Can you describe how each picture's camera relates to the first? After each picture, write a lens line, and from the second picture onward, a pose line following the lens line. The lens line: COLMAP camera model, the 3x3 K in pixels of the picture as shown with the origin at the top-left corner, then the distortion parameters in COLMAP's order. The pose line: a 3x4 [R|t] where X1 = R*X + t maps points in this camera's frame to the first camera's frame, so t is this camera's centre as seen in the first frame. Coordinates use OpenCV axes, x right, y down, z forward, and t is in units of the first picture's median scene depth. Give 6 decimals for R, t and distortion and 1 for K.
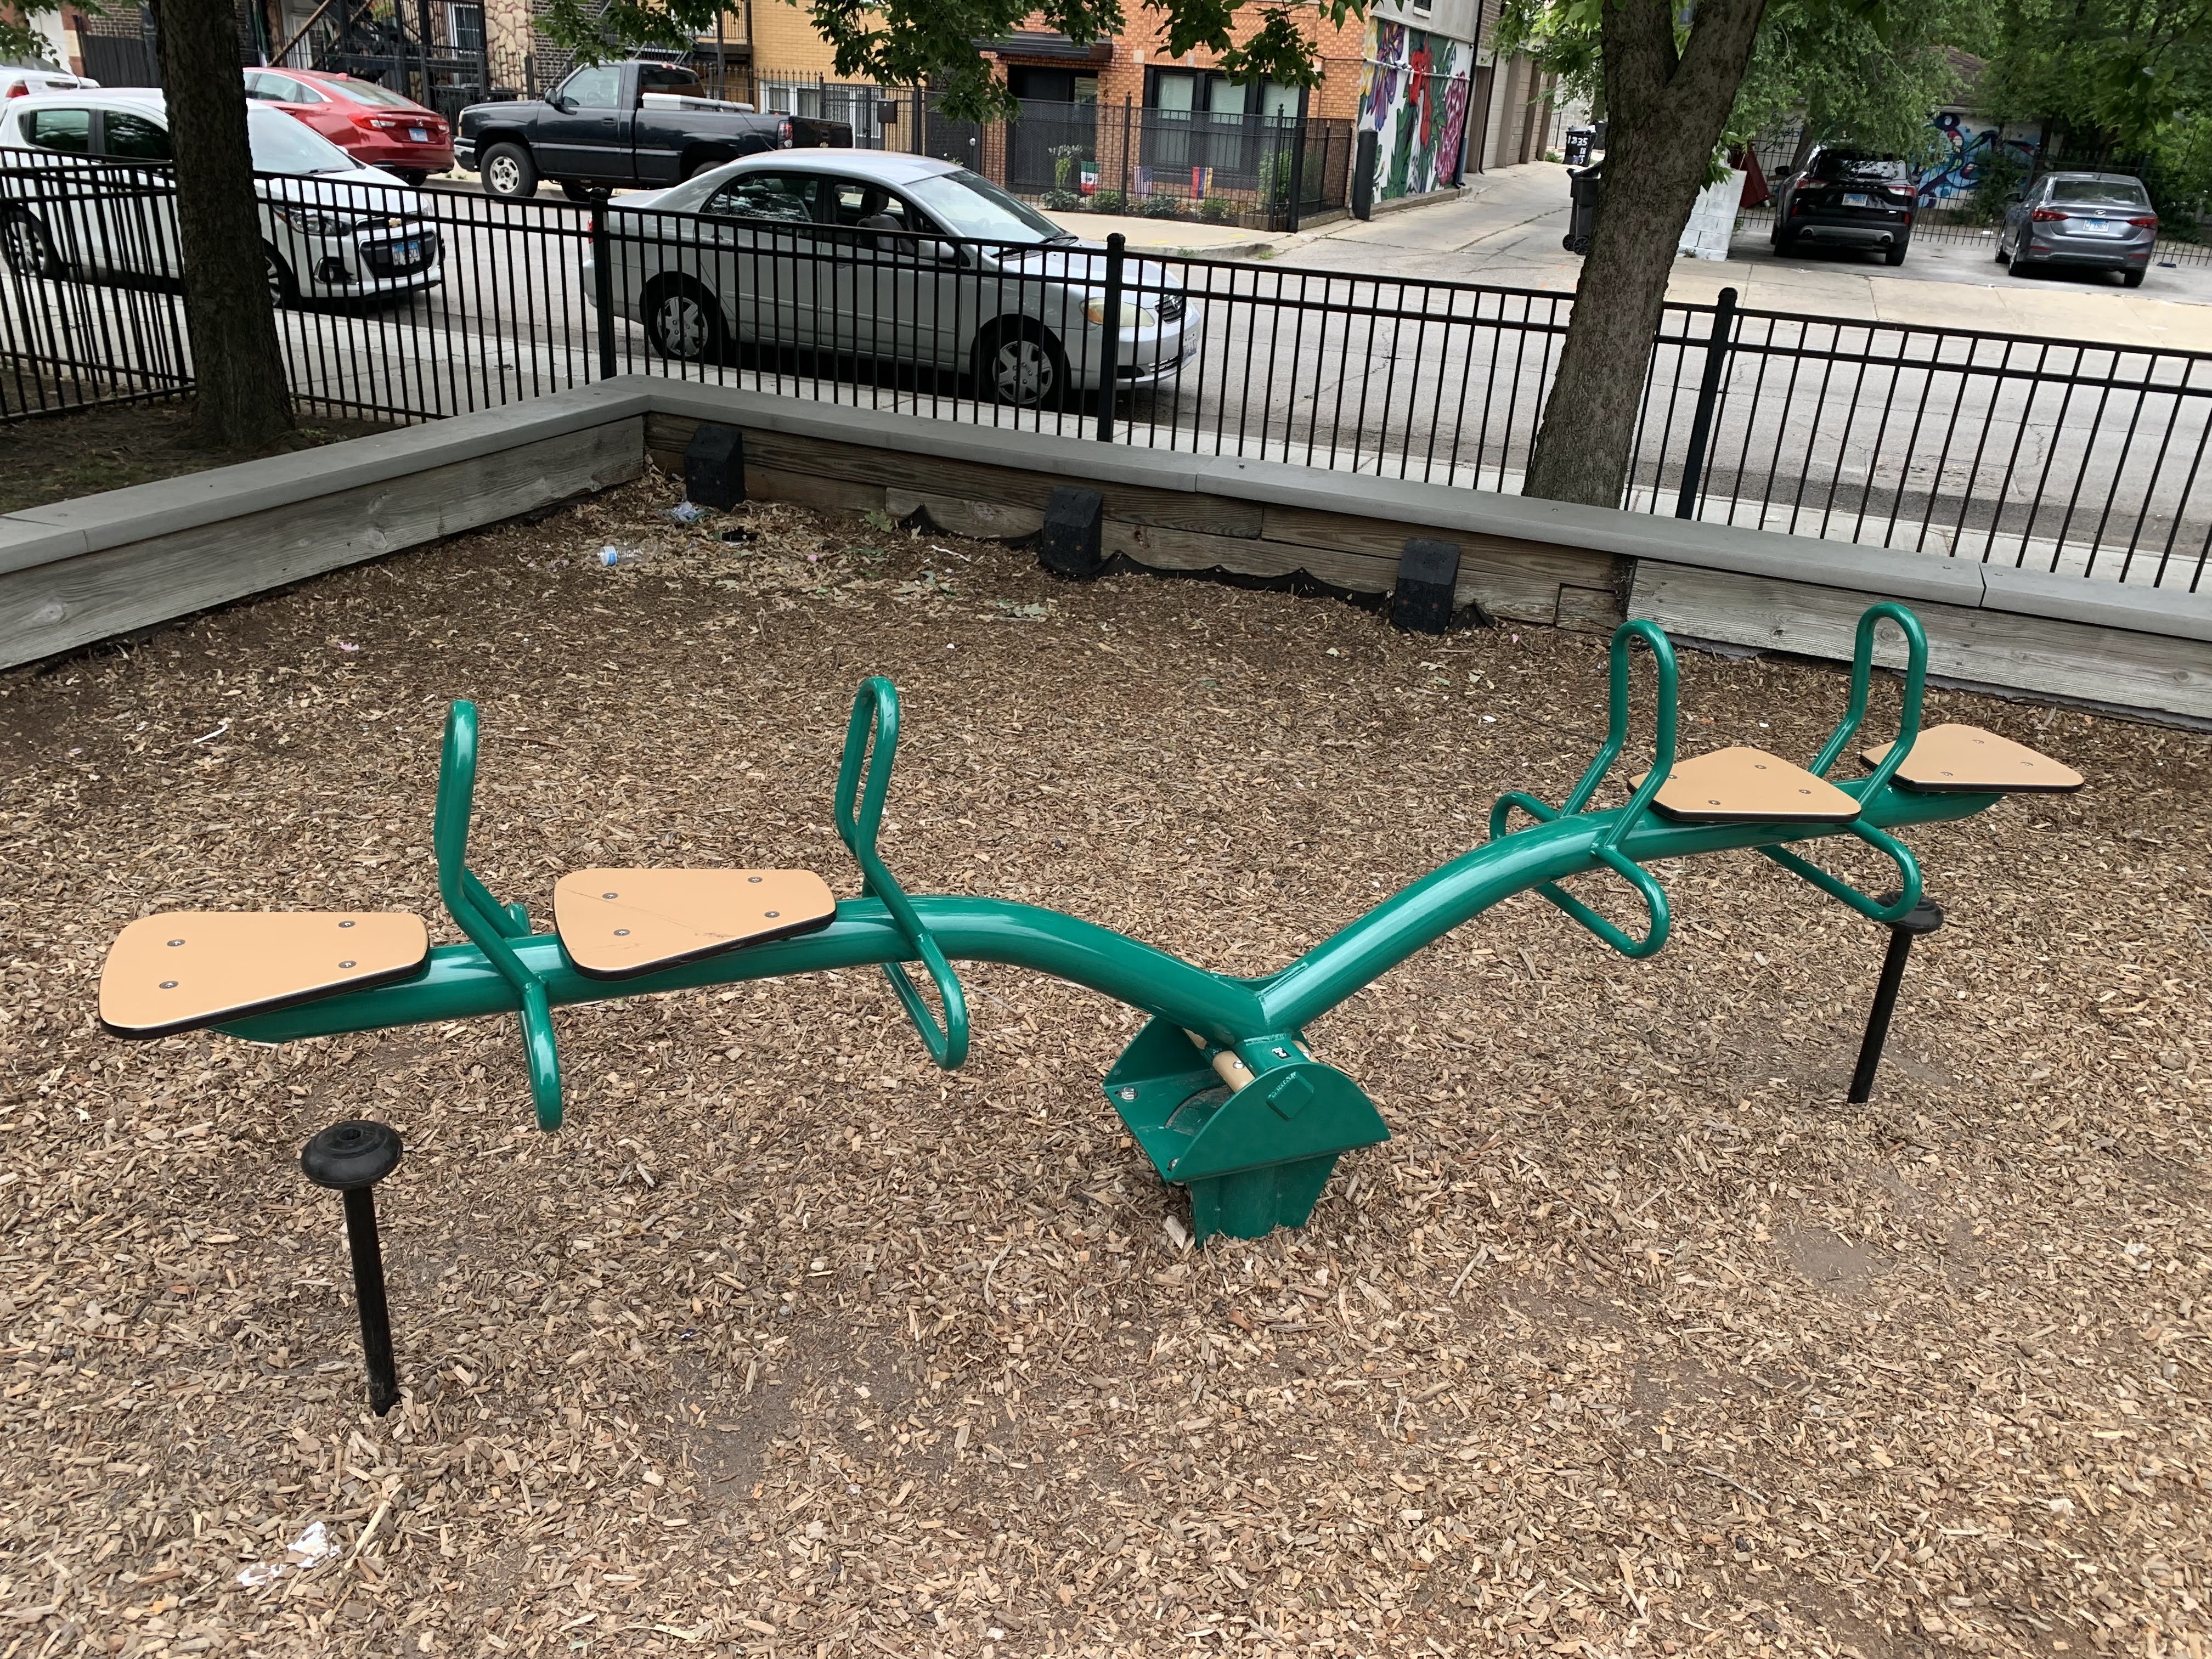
lens RADIAL K [[1660.0, 0, 1106.8], [0, 1660.0, 832.2], [0, 0, 1]] dist [-0.003762, -0.000784]
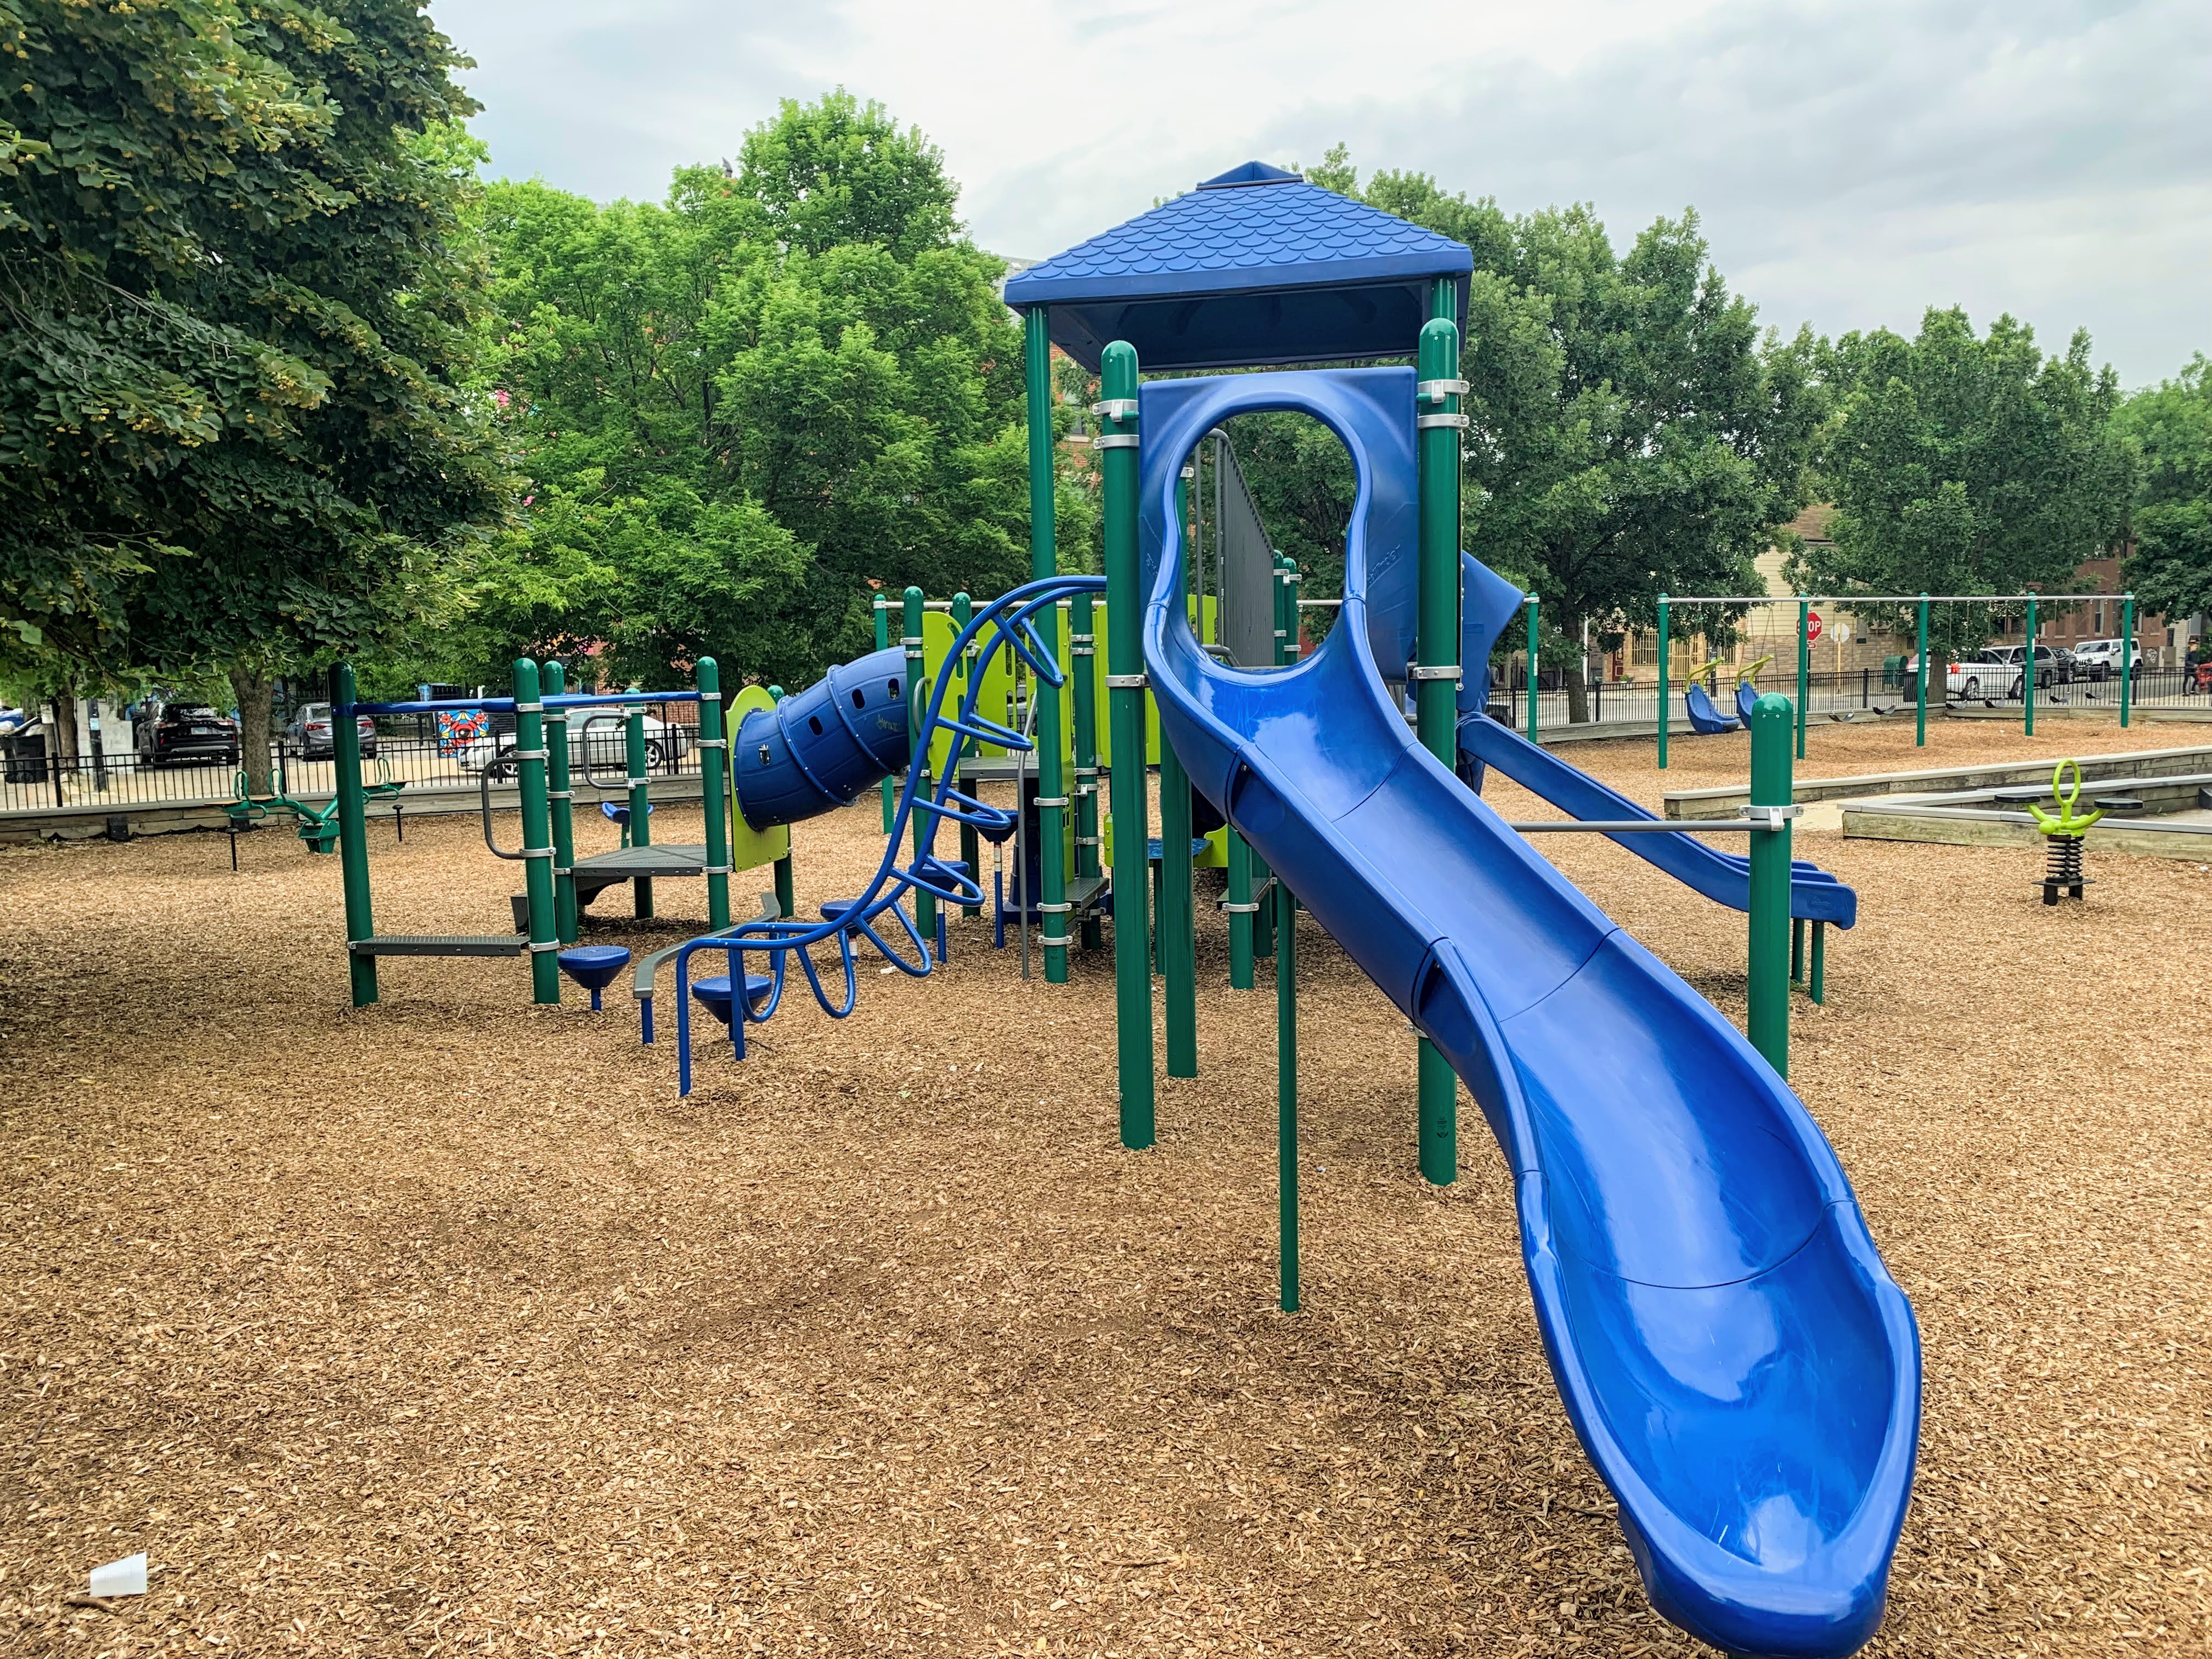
lens RADIAL K [[1660.0, 0, 1105.6], [0, 1660.0, 831.9], [0, 0, 1]] dist [-0.003762, -0.000784]
pose [[0.564349, -0.153701, 0.811102, -0.647953], [0.390435, 0.915379, -0.098195, 0.372297], [-0.727373, 0.372098, 0.576603, -0.943784]]
